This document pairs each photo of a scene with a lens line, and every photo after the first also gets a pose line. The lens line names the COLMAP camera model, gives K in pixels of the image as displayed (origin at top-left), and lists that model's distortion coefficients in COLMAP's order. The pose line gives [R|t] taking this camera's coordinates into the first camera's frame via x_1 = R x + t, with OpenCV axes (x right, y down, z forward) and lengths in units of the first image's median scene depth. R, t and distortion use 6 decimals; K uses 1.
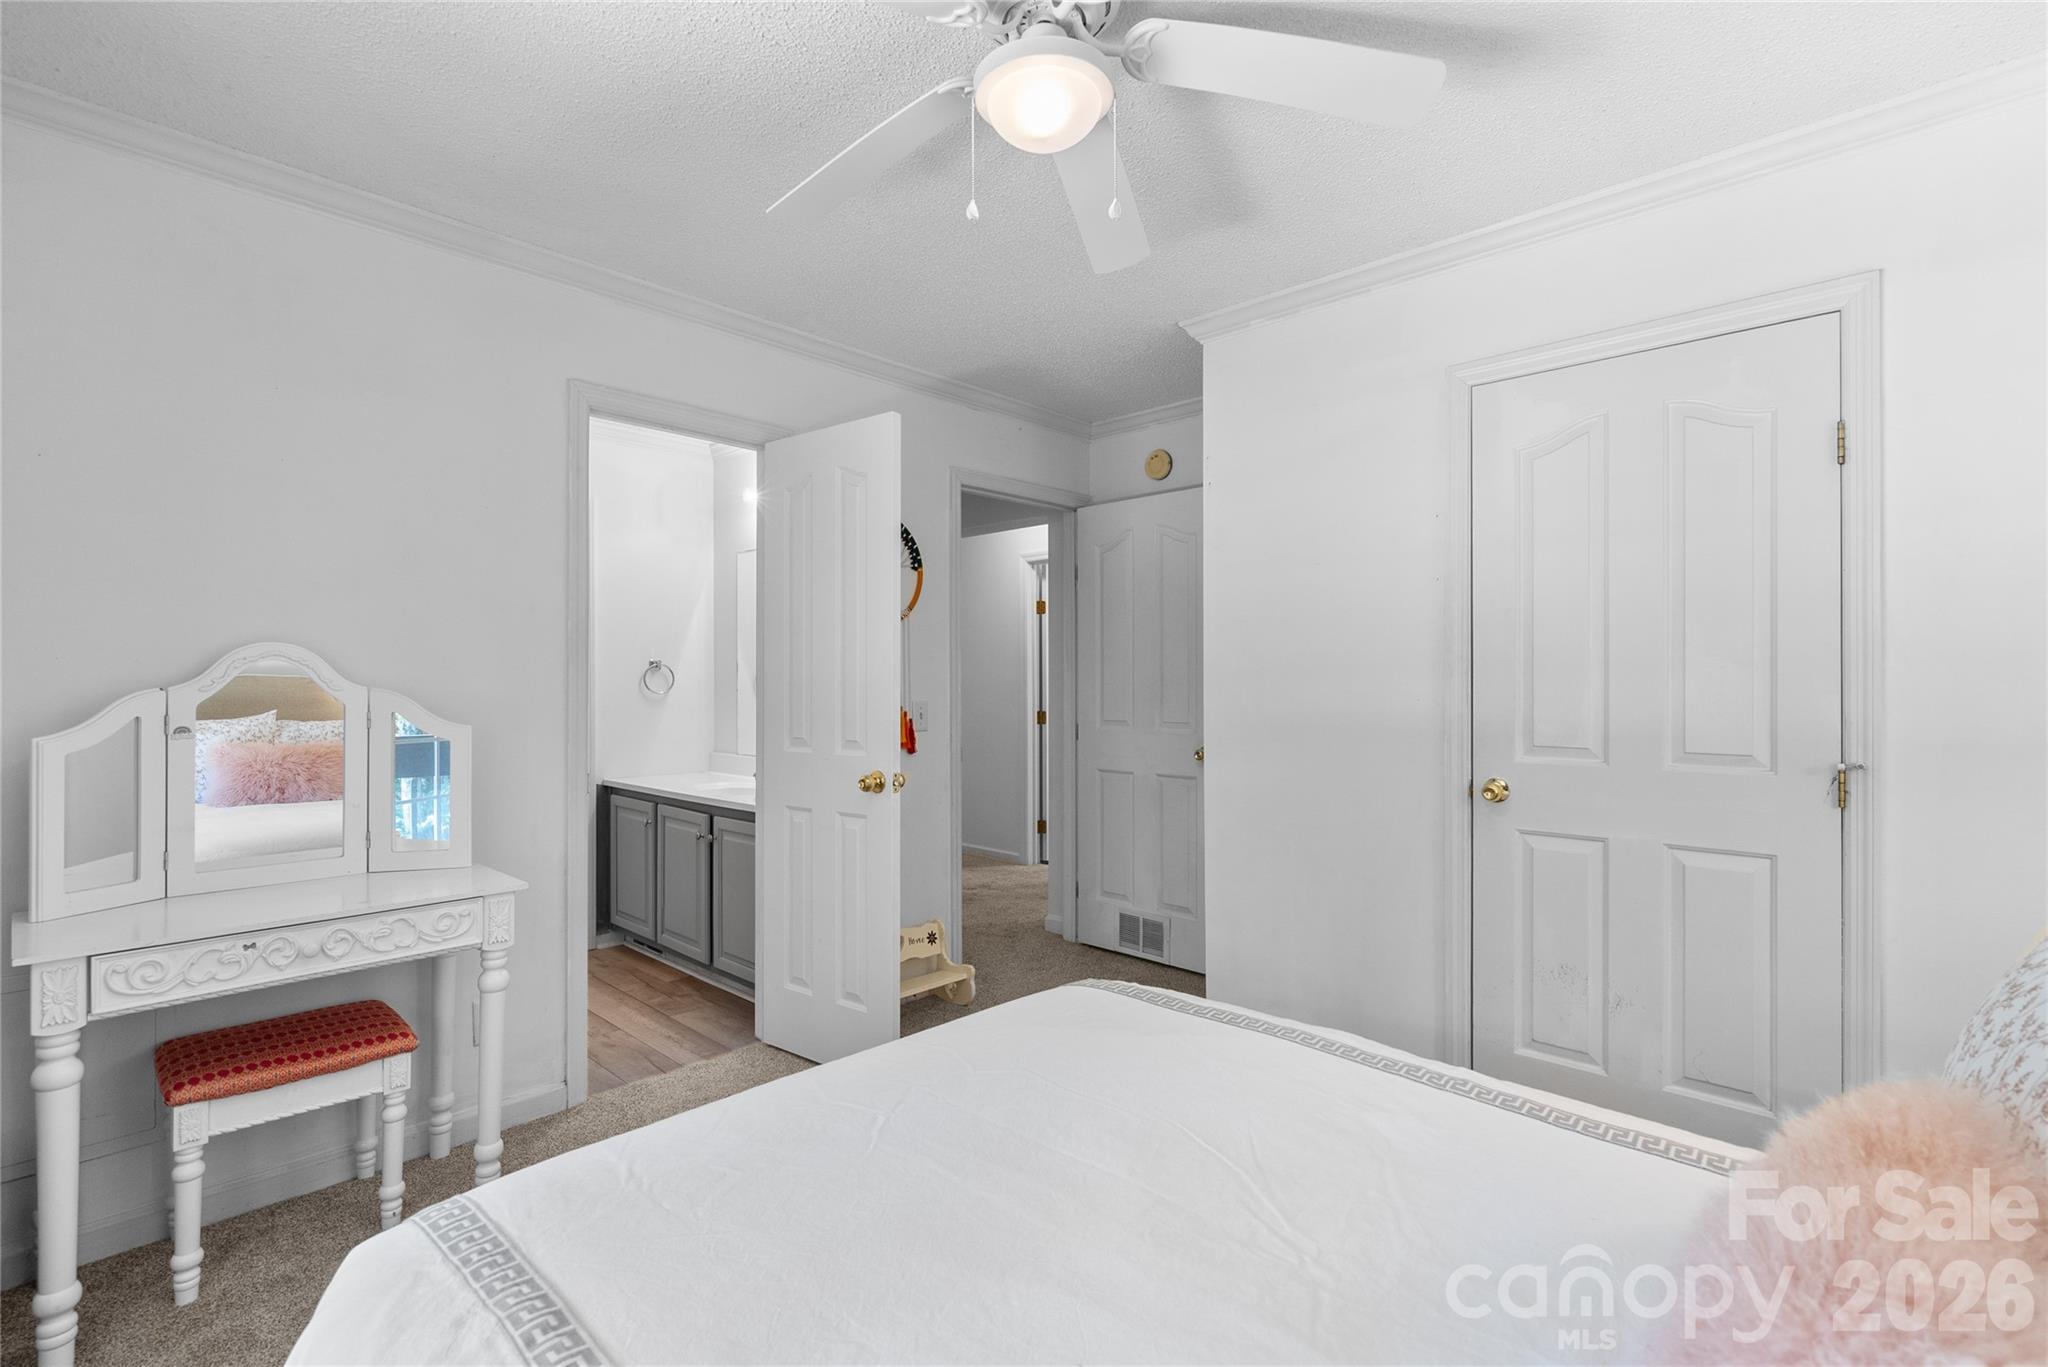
lens RADIAL K [[934.2, 0, 1017.3], [0, 934.2, 684.9], [0, 0, 1]] dist [-0.010823, 0.005045]
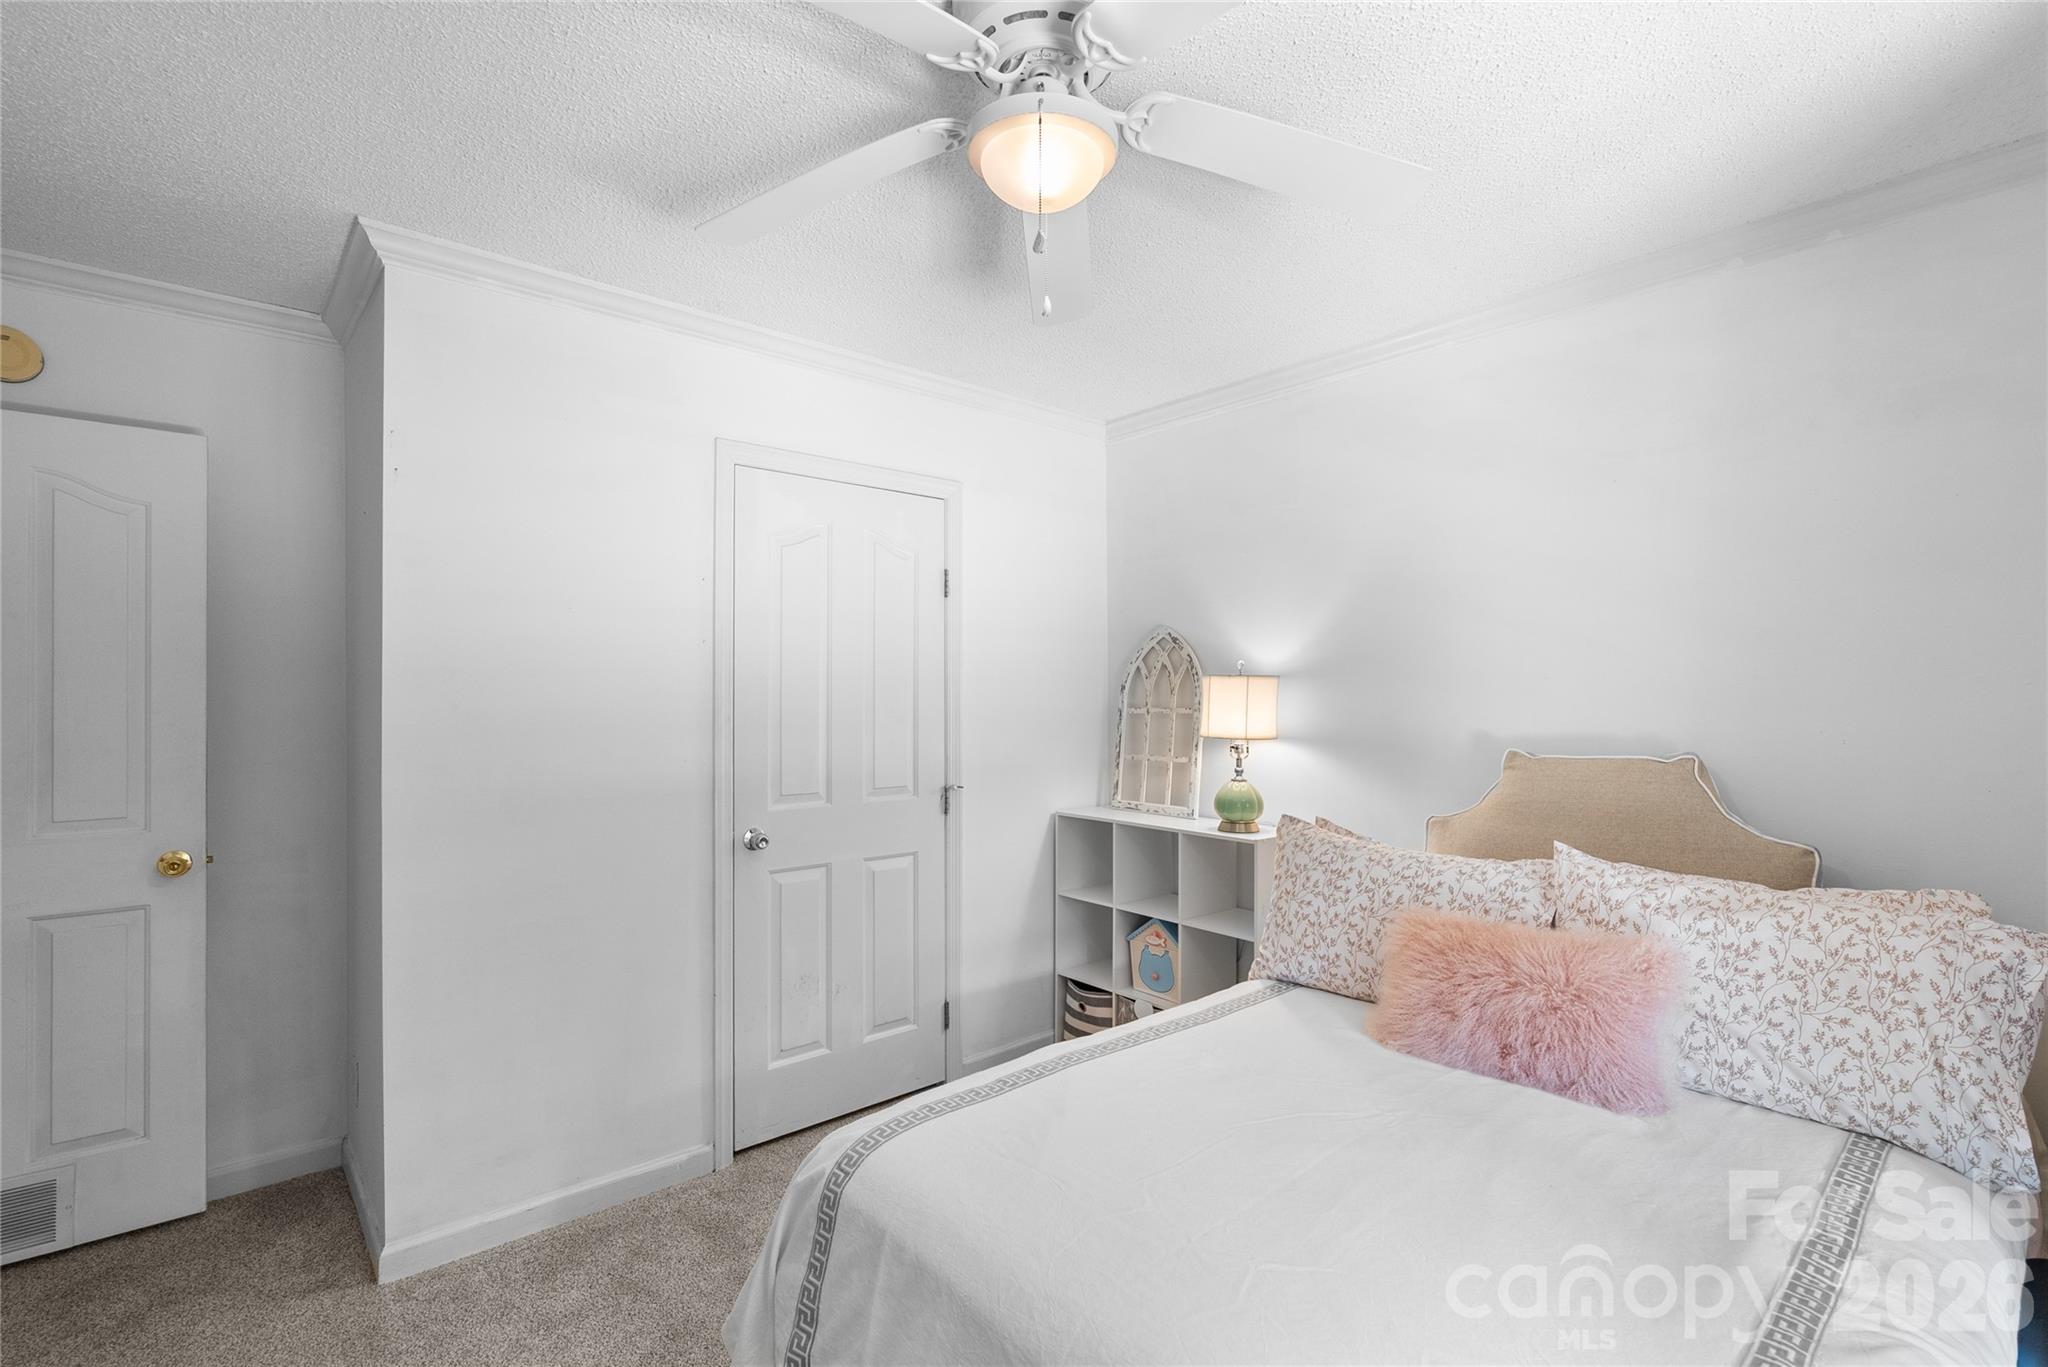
lens RADIAL K [[934.2, 0, 1019.1], [0, 934.2, 695.5], [0, 0, 1]] dist [-0.010823, 0.005045]
pose [[0.088066, -0.001288, 0.996114, -0.594167], [0.002360, 0.999997, 0.001085, -0.060994], [-0.996112, 0.002255, 0.088069, 0.631071]]
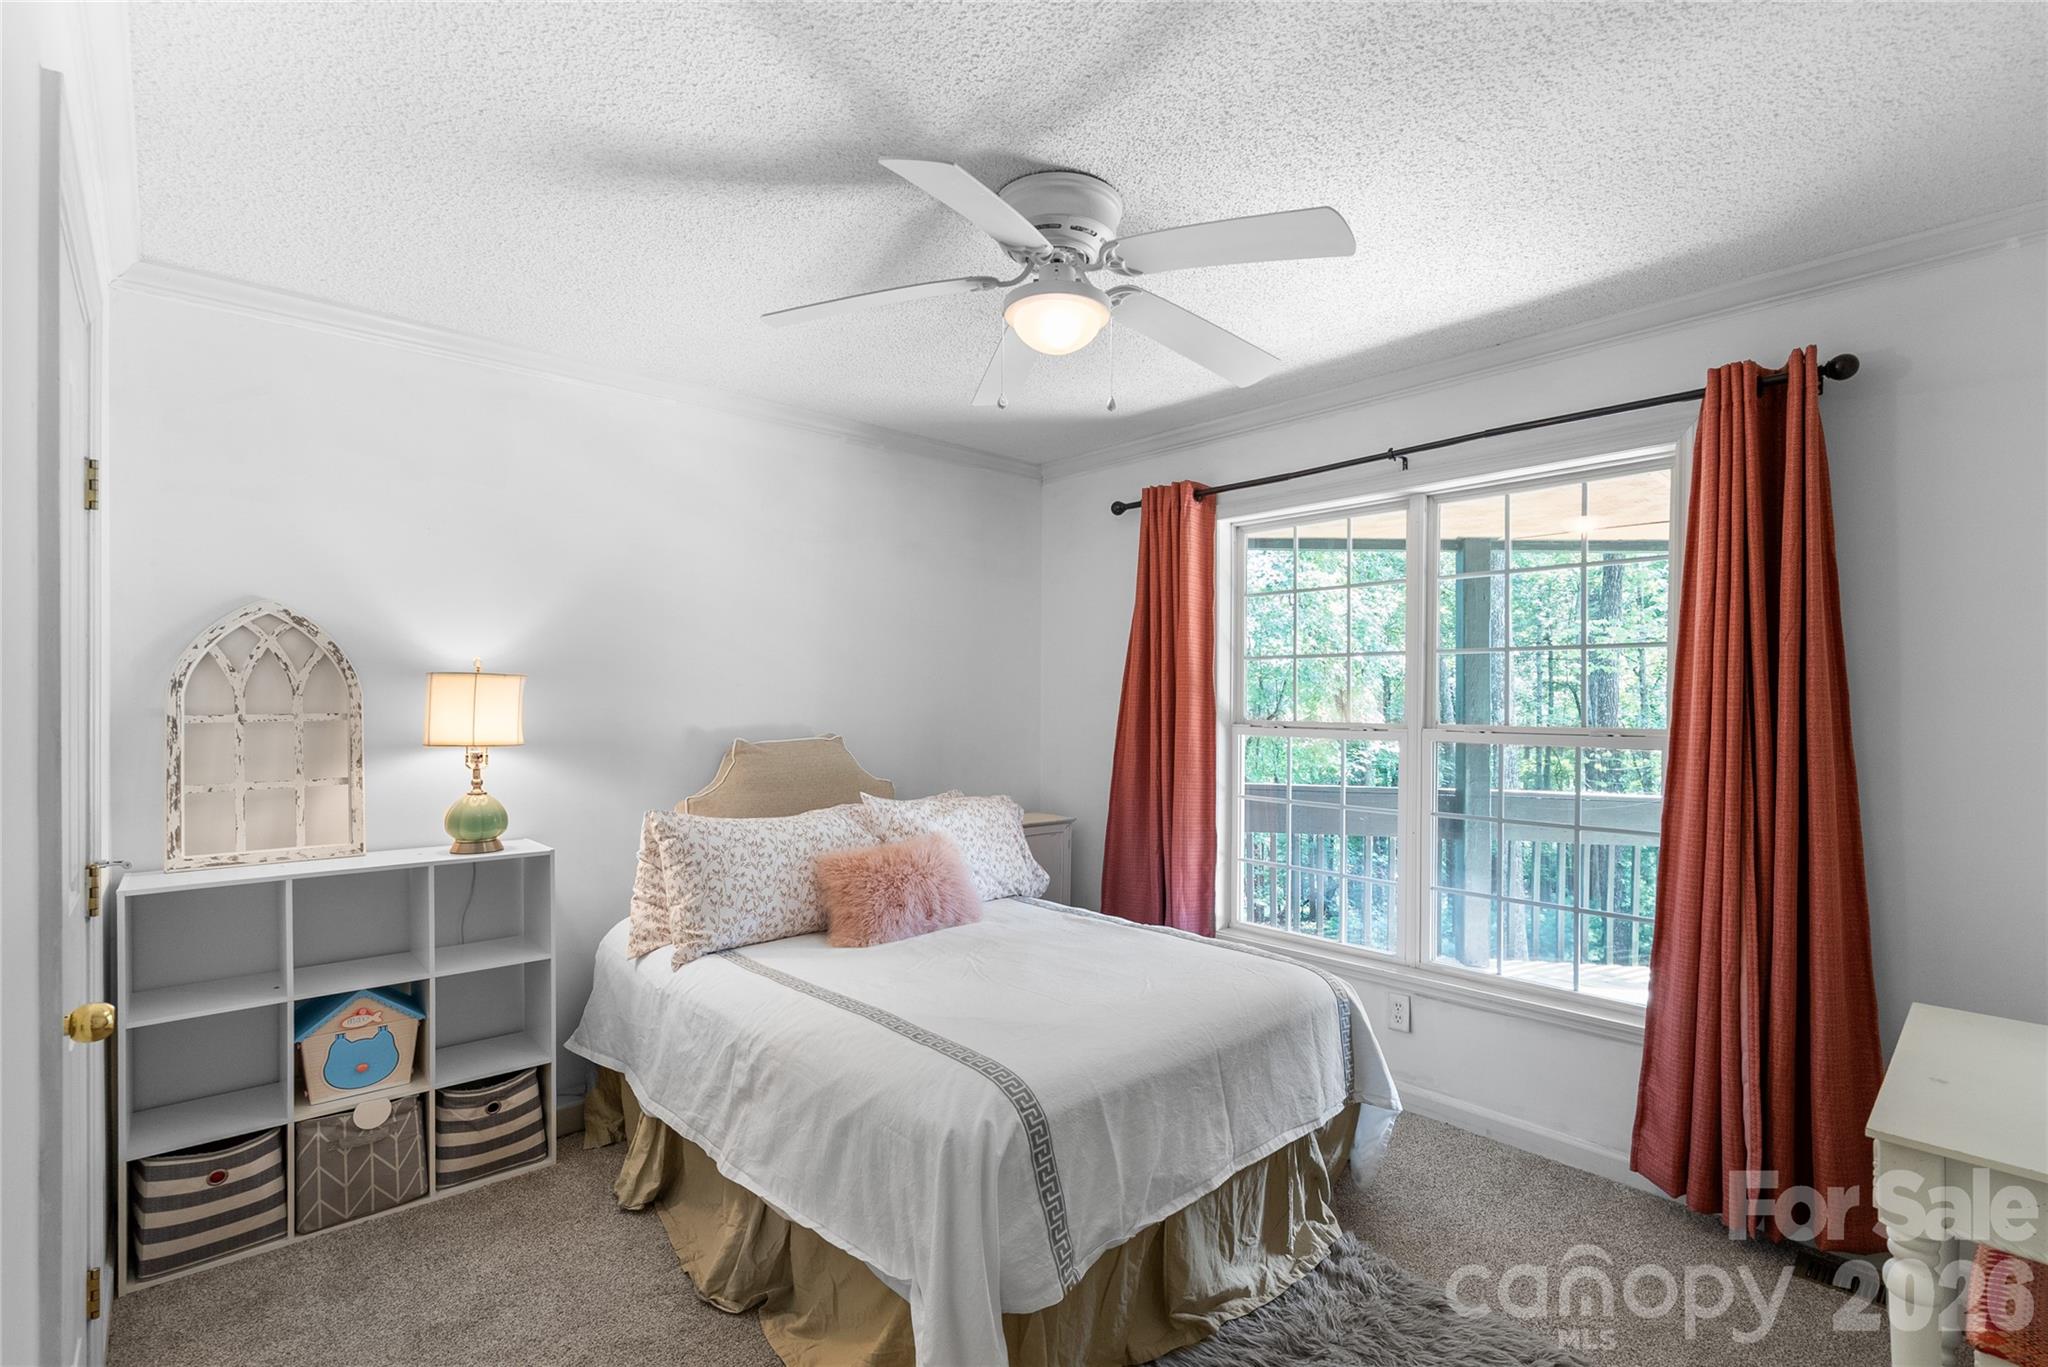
lens RADIAL K [[934.2, 0, 1021.8], [0, 934.2, 699.9], [0, 0, 1]] dist [-0.010823, 0.005045]
pose [[-0.997821, -0.003947, 0.065860, -0.009616], [-0.003792, 0.999990, 0.002486, -0.060498], [-0.065869, 0.002231, -0.997826, 1.539565]]
